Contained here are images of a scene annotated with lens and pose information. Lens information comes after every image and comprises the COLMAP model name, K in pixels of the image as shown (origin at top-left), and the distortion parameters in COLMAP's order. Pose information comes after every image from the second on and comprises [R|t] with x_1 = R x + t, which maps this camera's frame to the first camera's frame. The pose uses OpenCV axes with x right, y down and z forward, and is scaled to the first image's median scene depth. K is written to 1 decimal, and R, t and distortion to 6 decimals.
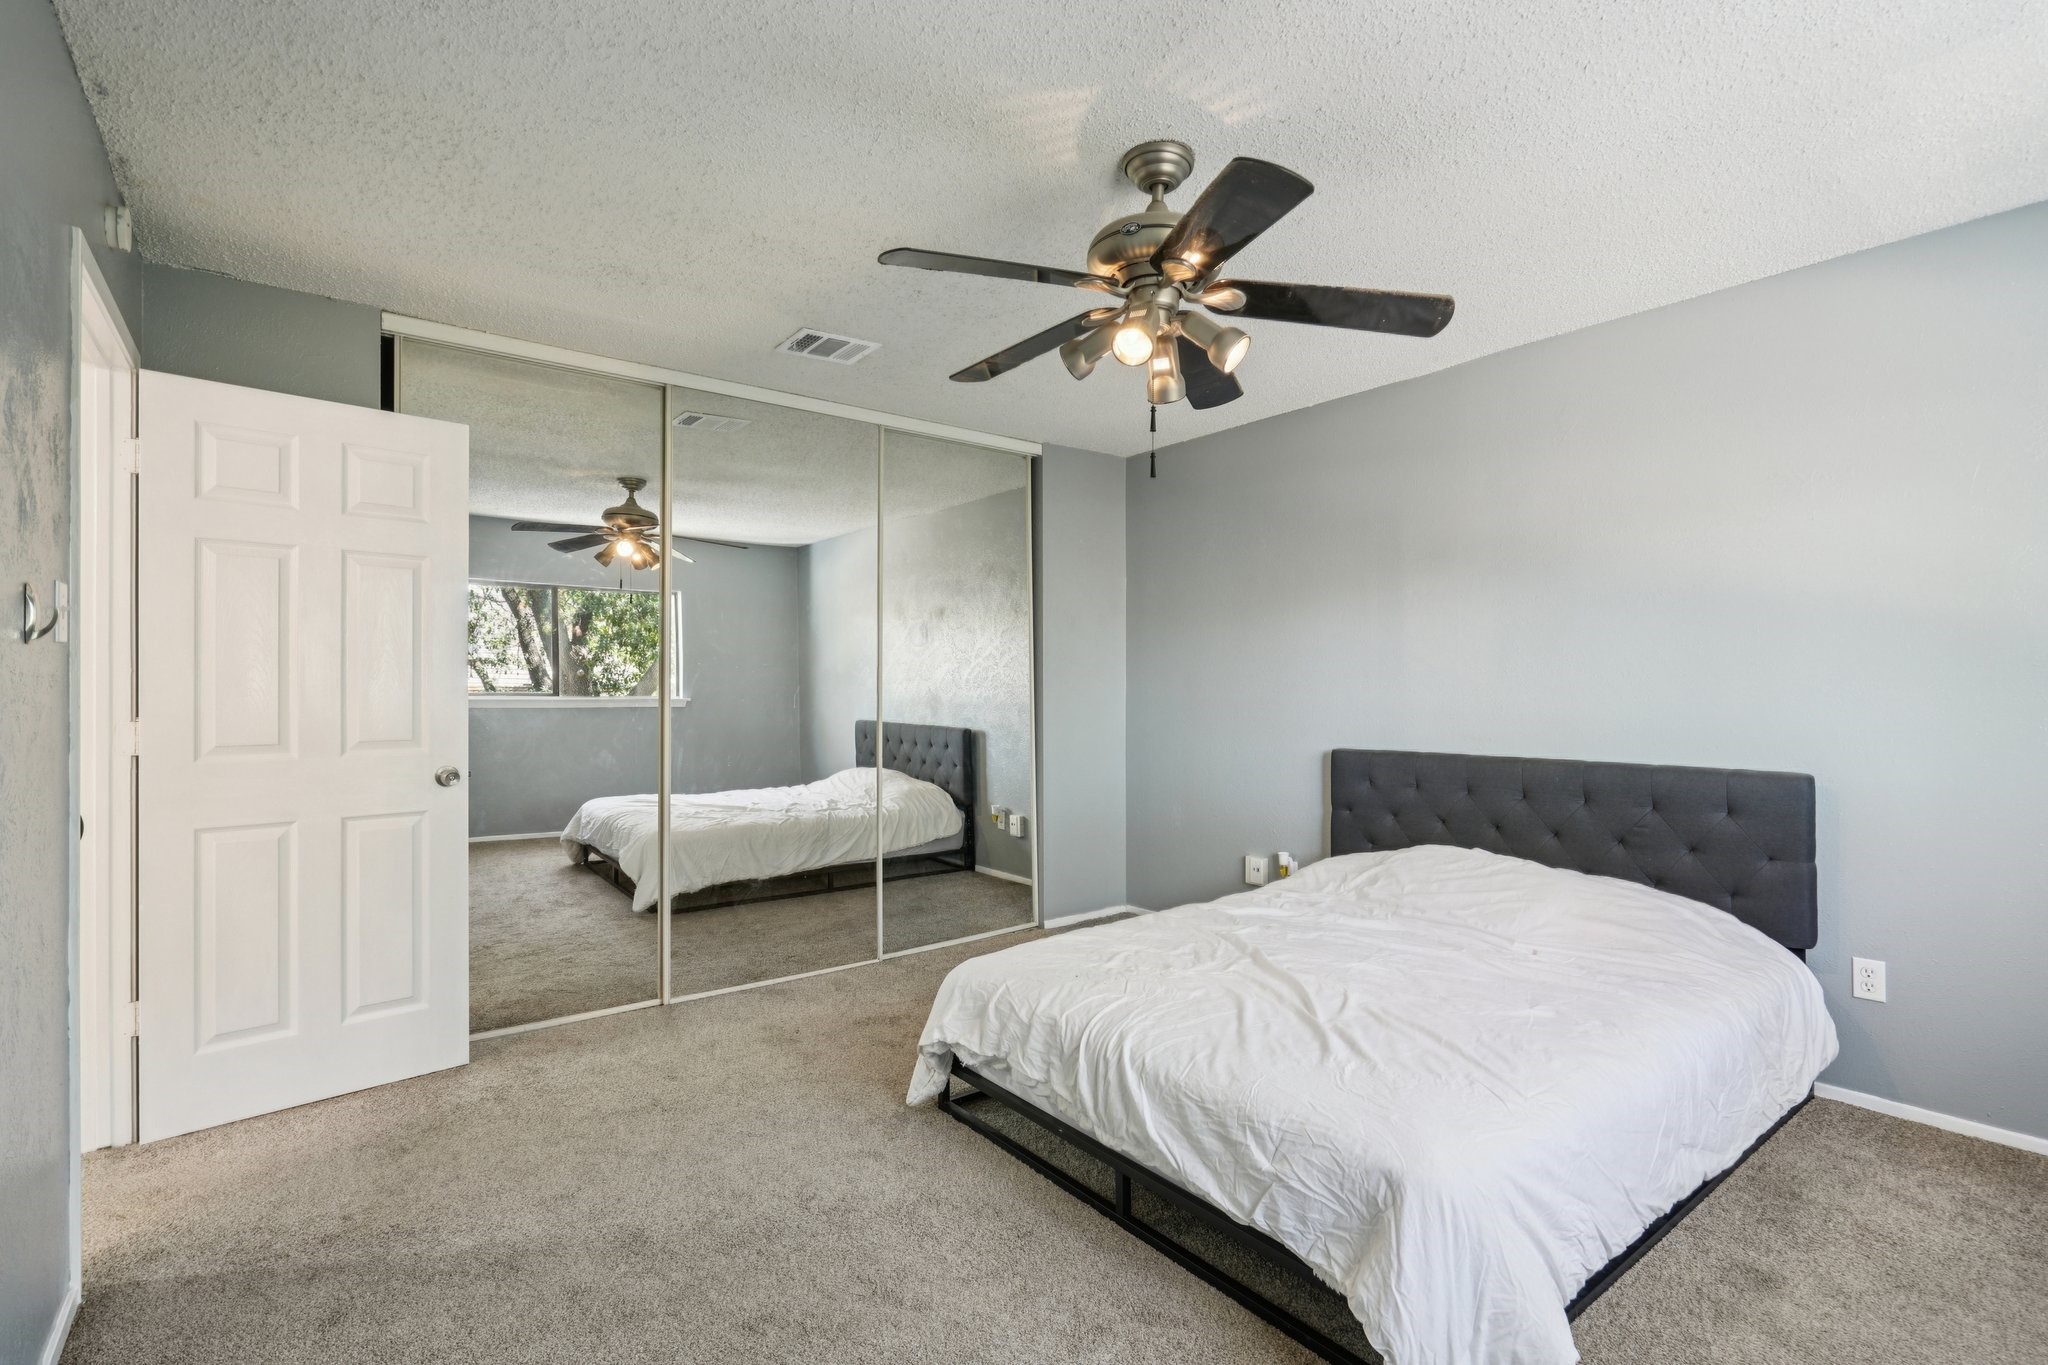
lens RADIAL K [[940.0, 0, 1020.6], [0, 940.0, 689.0], [0, 0, 1]] dist [-0.000144, -0.000286]
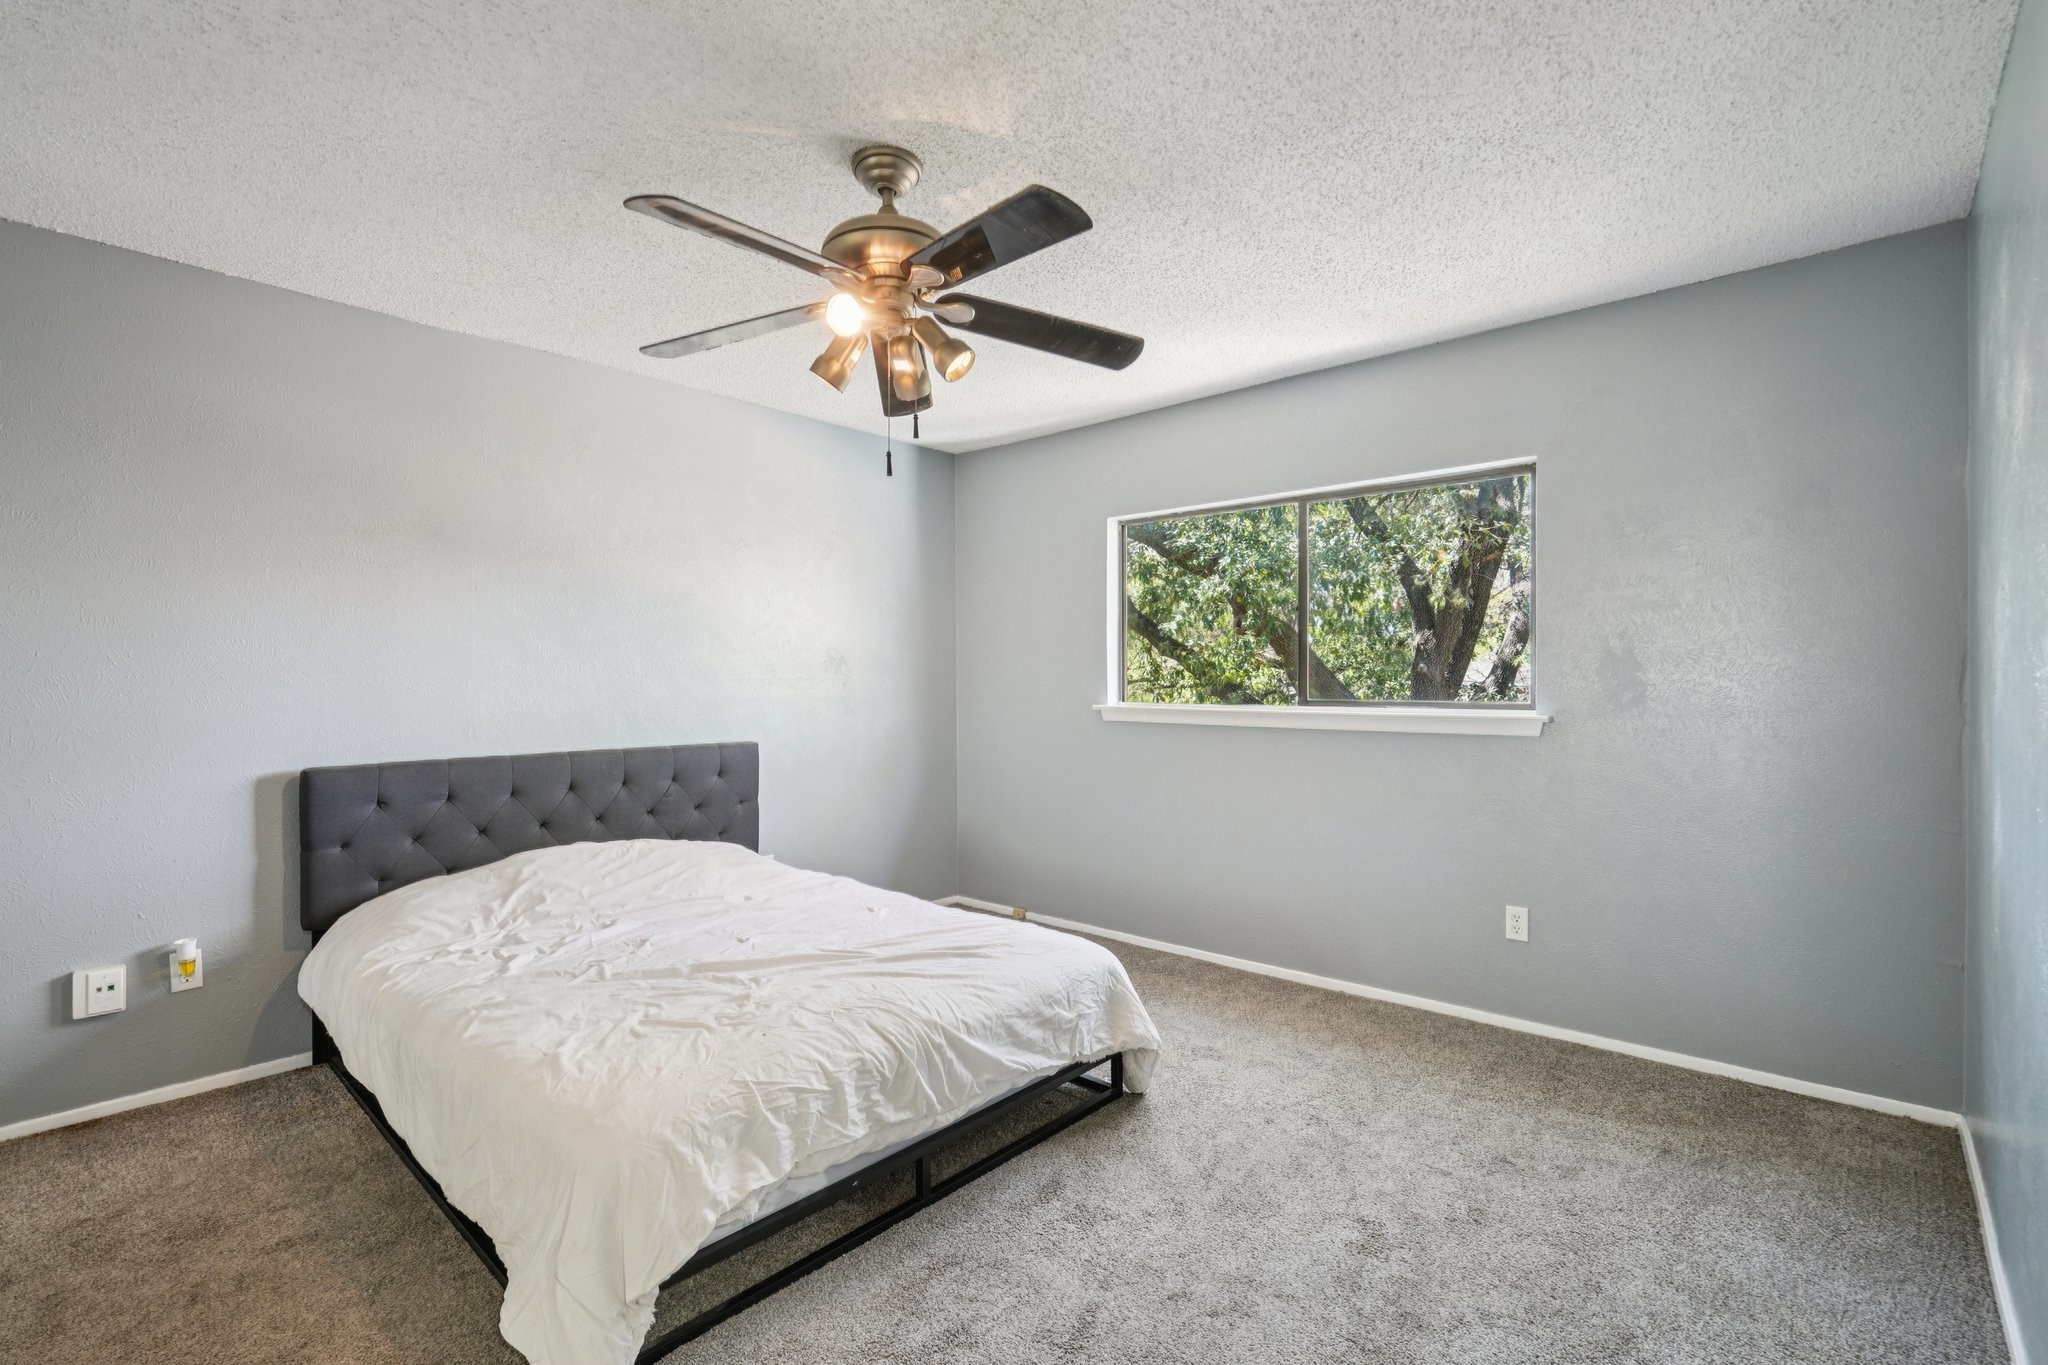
lens RADIAL K [[940.0, 0, 1020.6], [0, 940.0, 689.0], [0, 0, 1]] dist [-0.000144, -0.000286]
pose [[-0.188633, -0.000220, 0.982048, -0.827103], [0.003840, 0.999992, 0.000961, 0.005272], [-0.982040, 0.003952, -0.188631, 0.980598]]
